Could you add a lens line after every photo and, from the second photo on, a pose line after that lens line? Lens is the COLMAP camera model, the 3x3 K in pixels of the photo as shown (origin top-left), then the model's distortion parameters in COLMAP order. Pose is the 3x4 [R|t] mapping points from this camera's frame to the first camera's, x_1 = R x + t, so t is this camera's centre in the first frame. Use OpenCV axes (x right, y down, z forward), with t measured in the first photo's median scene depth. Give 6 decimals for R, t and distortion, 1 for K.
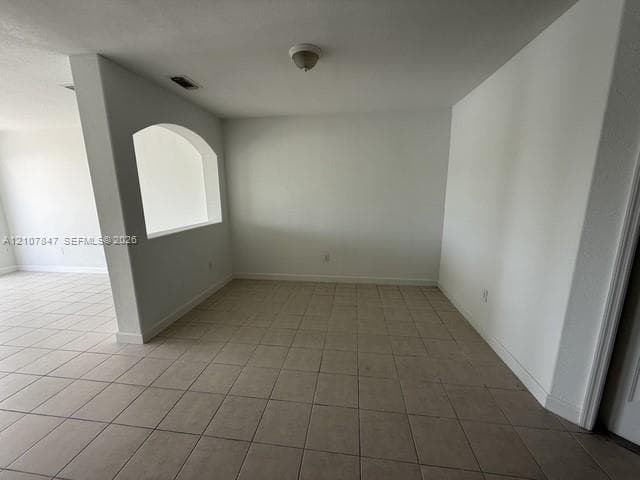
lens RADIAL K [[257.4, 0, 320.0], [0, 257.4, 240.0], [0, 0, 1]] dist [0.000853, 0.000248]
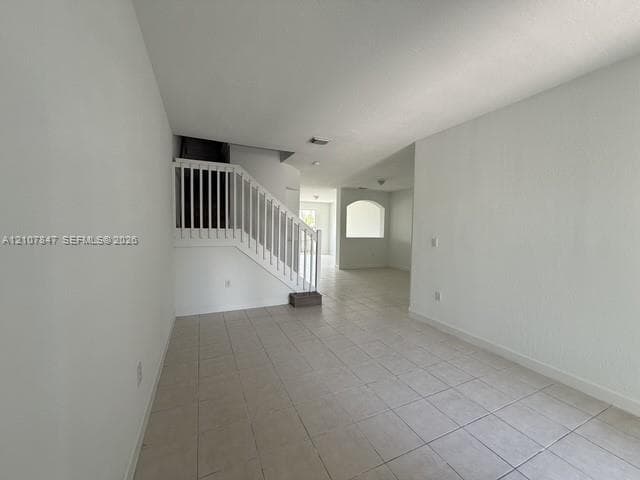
lens RADIAL K [[257.4, 0, 320.0], [0, 257.4, 240.0], [0, 0, 1]] dist [0.000853, 0.000248]
pose [[0.545427, 0.069436, -0.835277, 1.599053], [-0.184571, 0.982050, -0.038886, 0.185808], [0.817583, 0.175377, 0.548453, -0.876917]]
